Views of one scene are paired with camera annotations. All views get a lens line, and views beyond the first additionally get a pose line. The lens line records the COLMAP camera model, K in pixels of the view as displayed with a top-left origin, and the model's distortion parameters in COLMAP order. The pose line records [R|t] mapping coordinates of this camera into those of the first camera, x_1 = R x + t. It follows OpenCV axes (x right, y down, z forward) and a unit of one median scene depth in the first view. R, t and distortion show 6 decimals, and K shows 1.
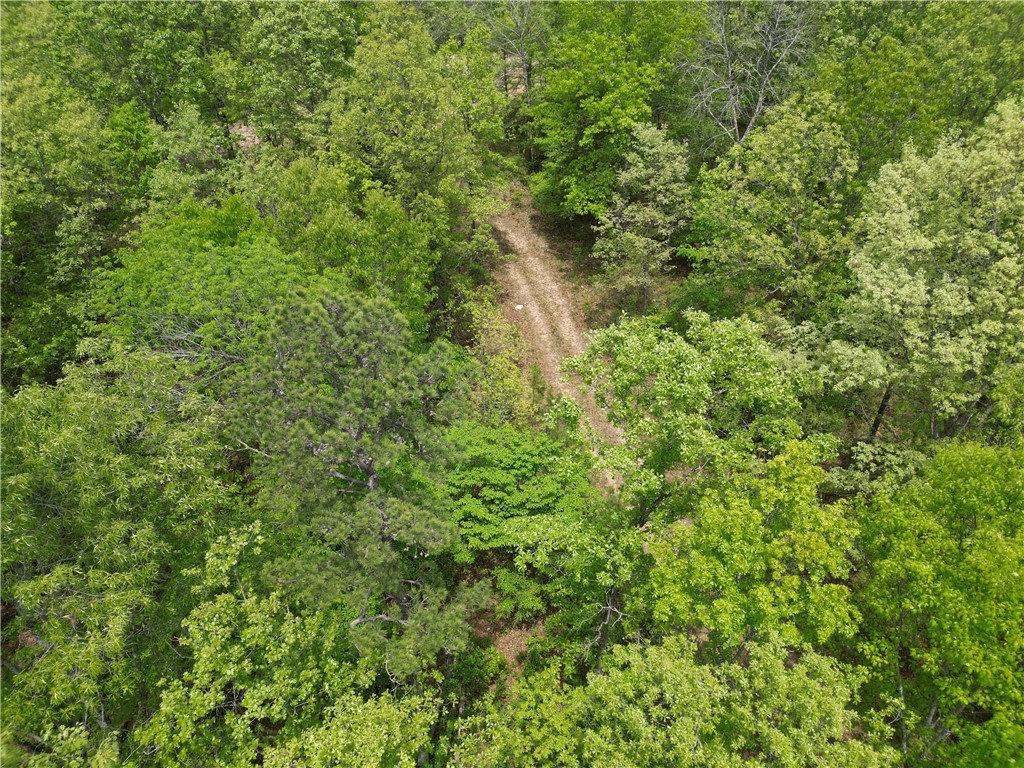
lens RADIAL K [[776.4, 0, 510.2], [0, 776.4, 383.4], [0, 0, 1]] dist [0.038257, 0.001392]
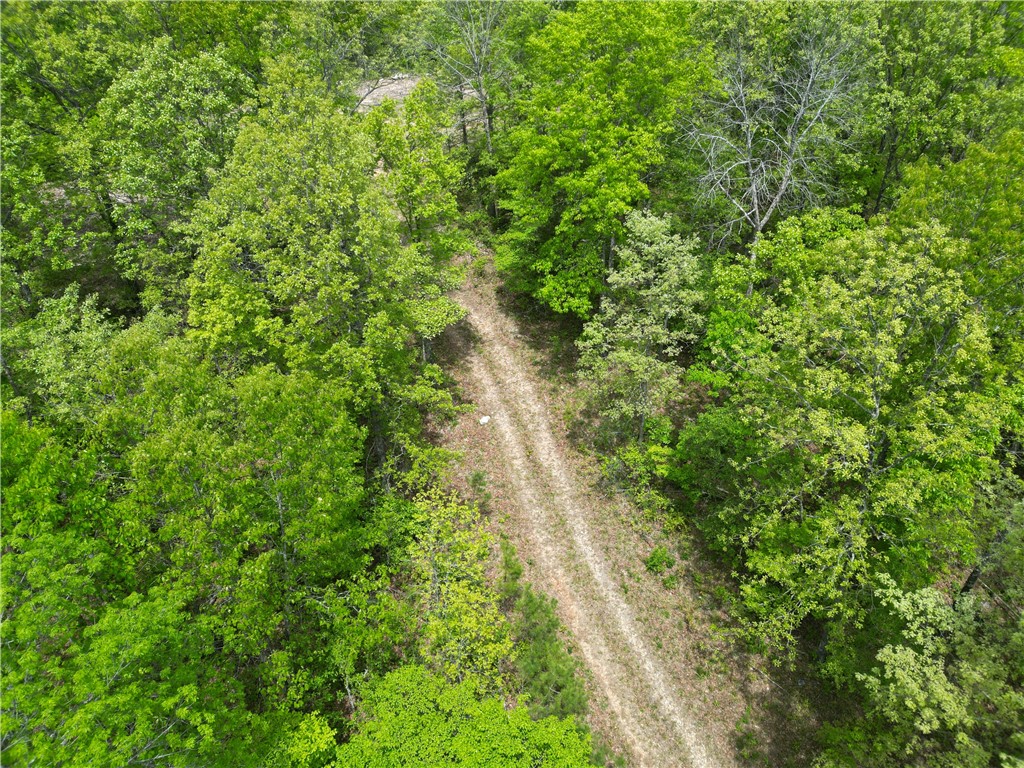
lens RADIAL K [[761.3, 0, 516.5], [0, 761.3, 378.8], [0, 0, 1]] dist [0.059616, -0.054757]
pose [[0.998658, -0.026977, 0.044219, 0.012173], [0.026676, 0.999617, 0.007374, -0.171692], [-0.044401, -0.006185, 0.998995, 0.248440]]
